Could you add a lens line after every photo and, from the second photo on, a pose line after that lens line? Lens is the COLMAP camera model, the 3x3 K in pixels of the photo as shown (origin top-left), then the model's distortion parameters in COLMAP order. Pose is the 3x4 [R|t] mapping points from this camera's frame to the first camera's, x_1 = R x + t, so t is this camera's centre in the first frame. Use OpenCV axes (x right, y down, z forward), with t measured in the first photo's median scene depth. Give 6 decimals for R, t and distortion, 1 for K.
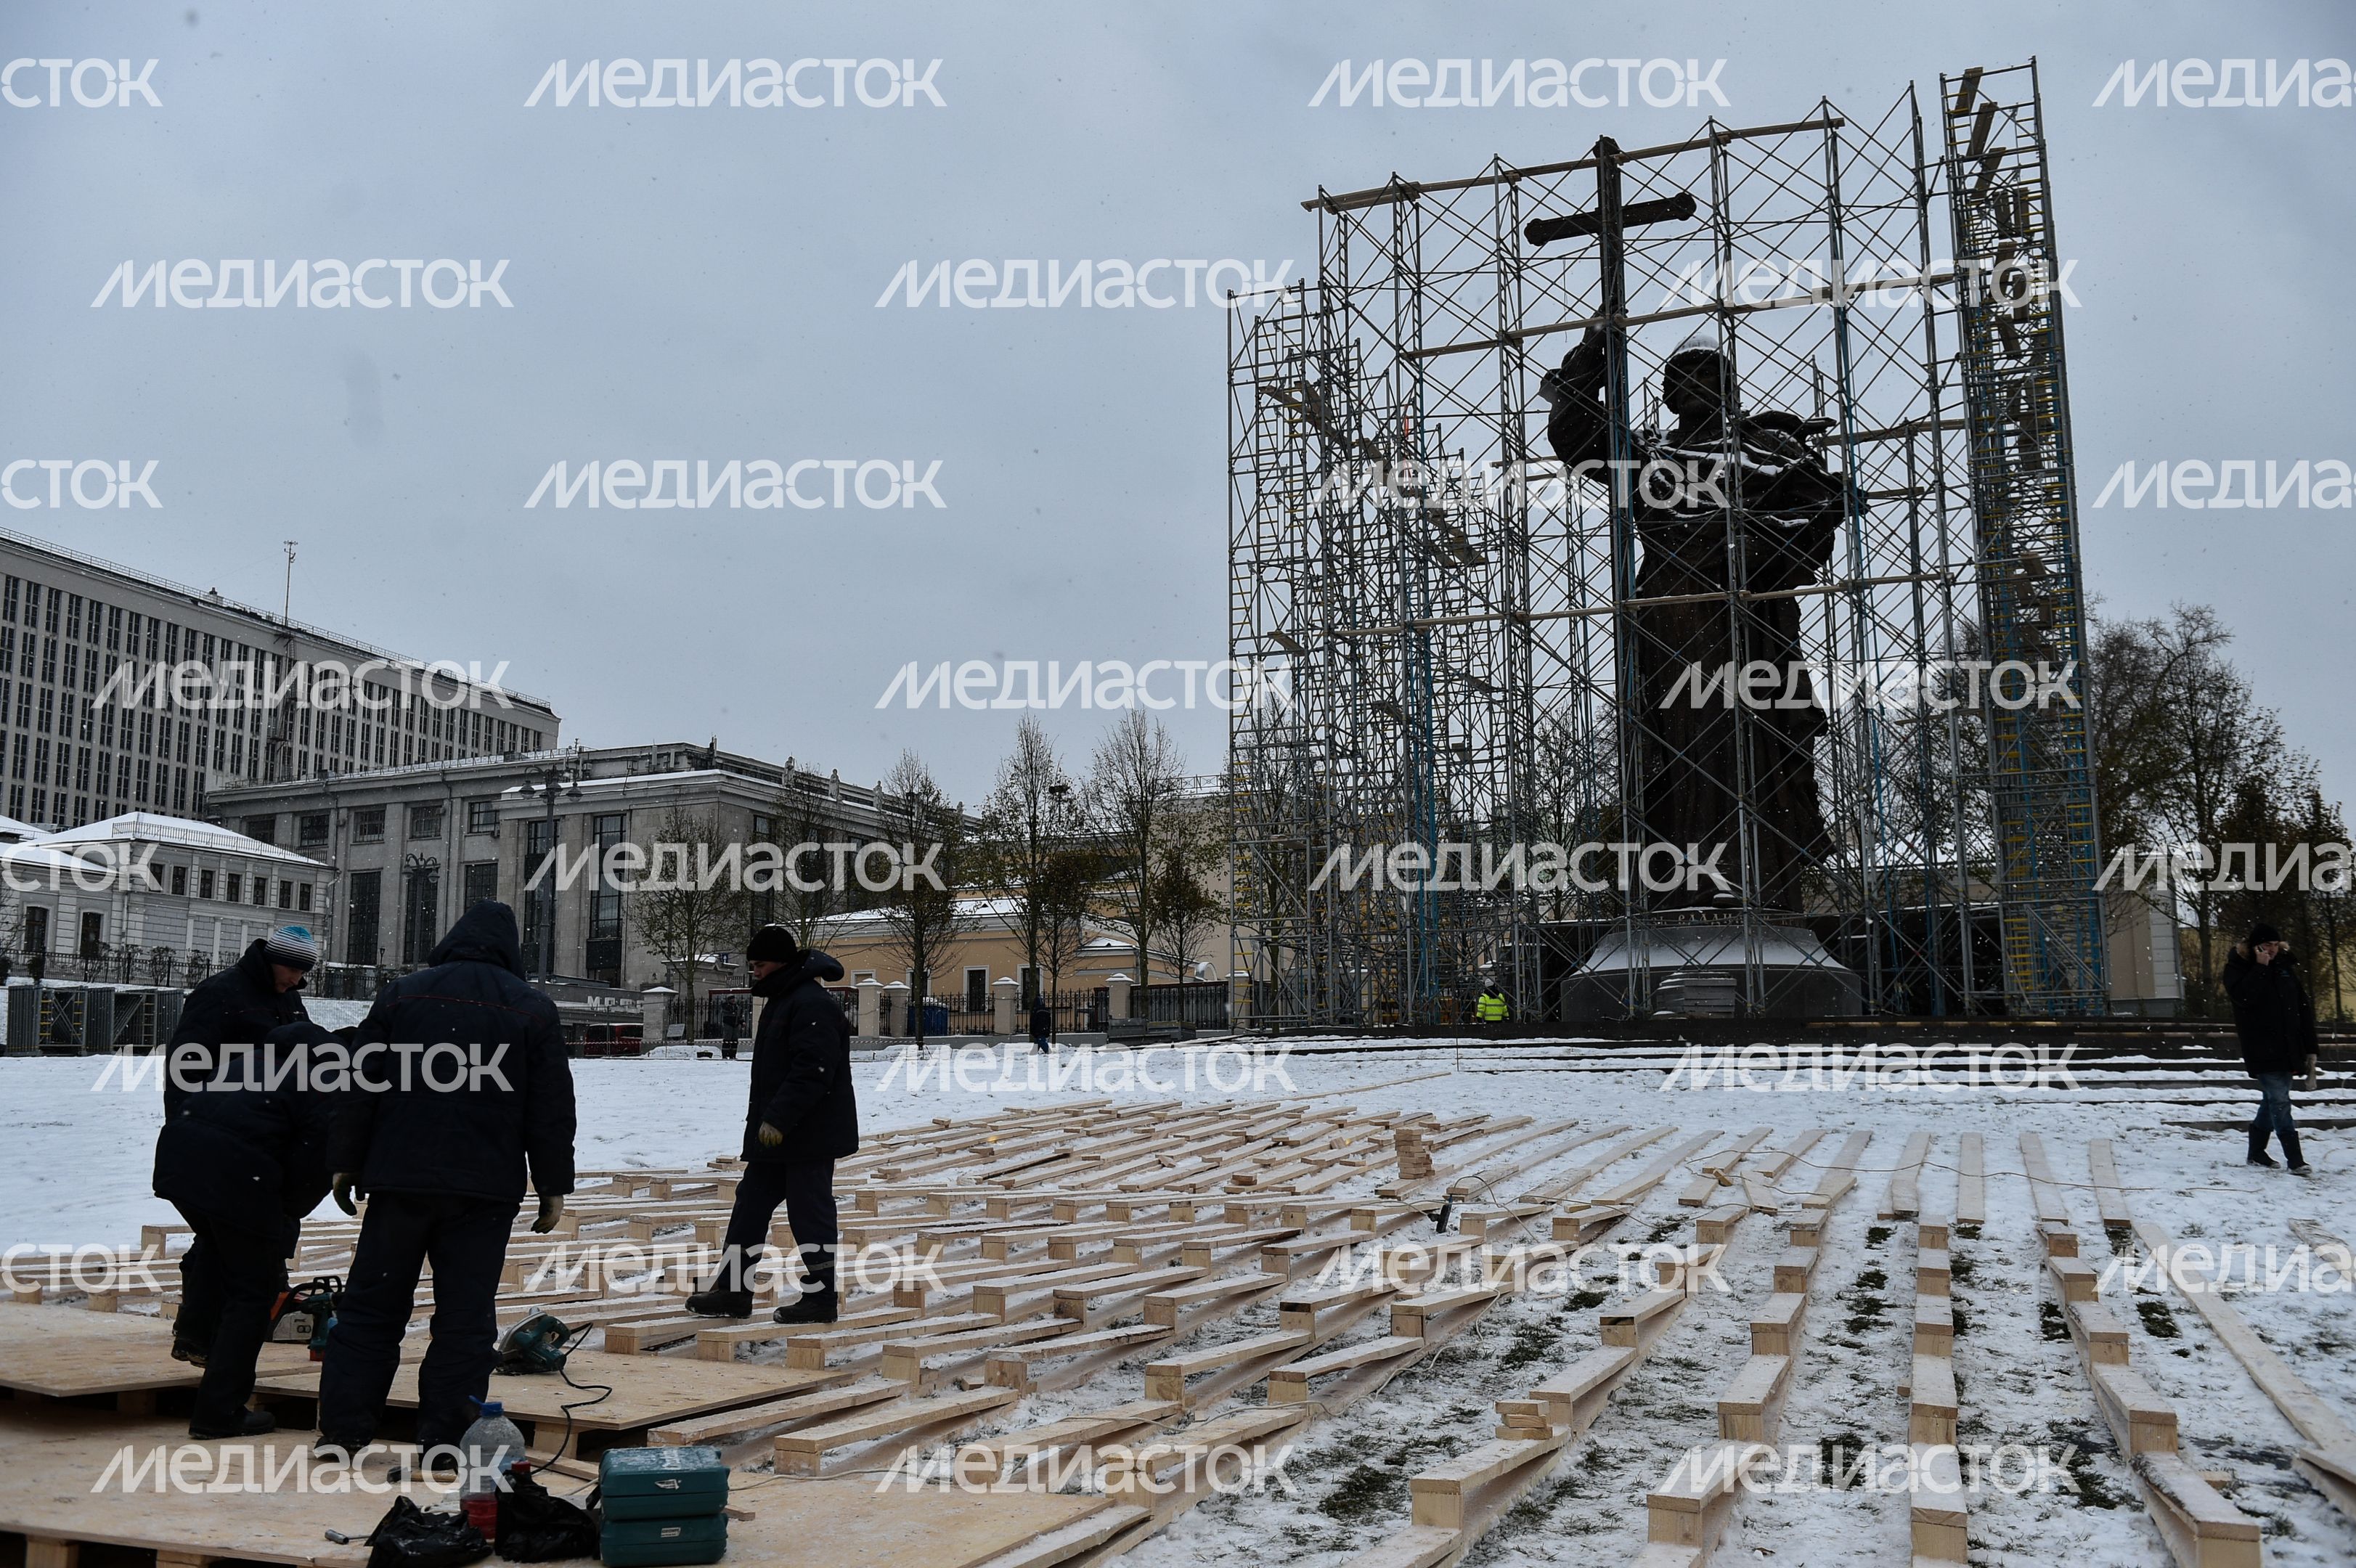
lens RADIAL K [[2173.3, 0, 1175.6], [0, 2173.3, 781.5], [0, 0, 1]] dist [-0.016981, 0.000000]
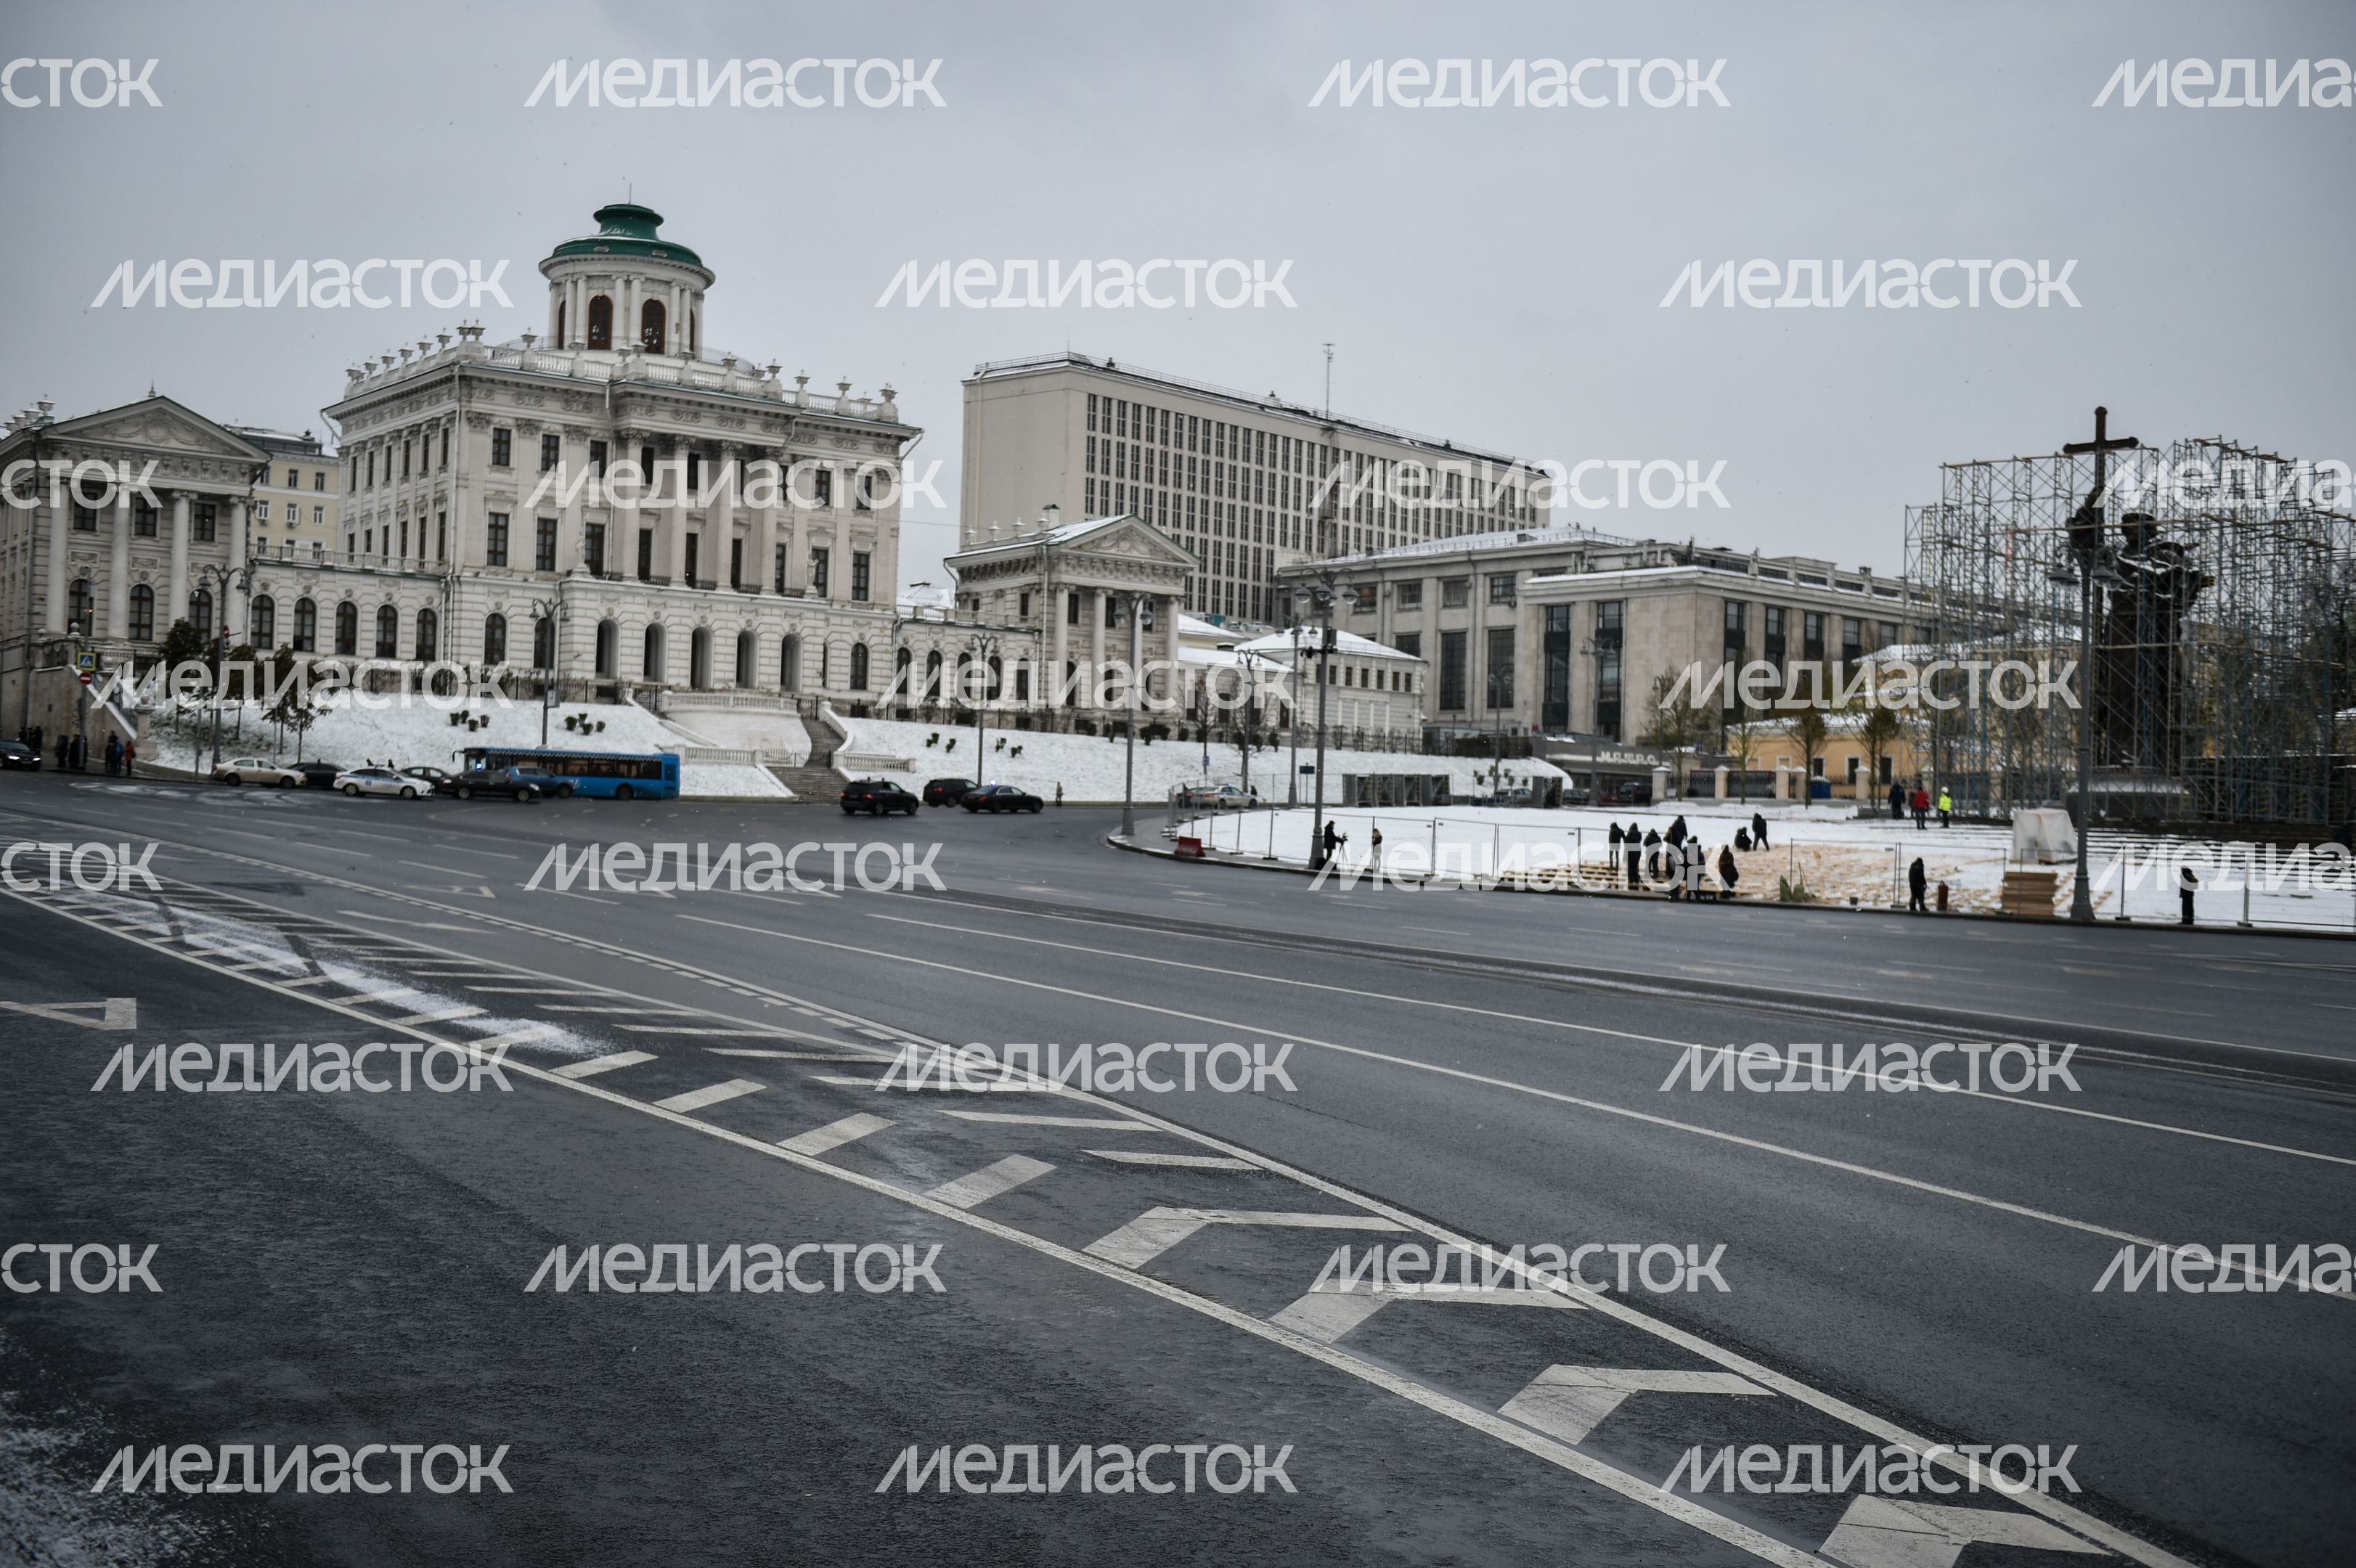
lens RADIAL K [[2581.6, 0, 1173.8], [0, 2581.6, 782.9], [0, 0, 1]] dist [0.016711, 0.000000]
pose [[0.917928, 0.018080, -0.396335, 0.101326], [0.034153, 0.991652, 0.124338, -0.074226], [0.395275, -0.127669, 0.909647, -0.470239]]
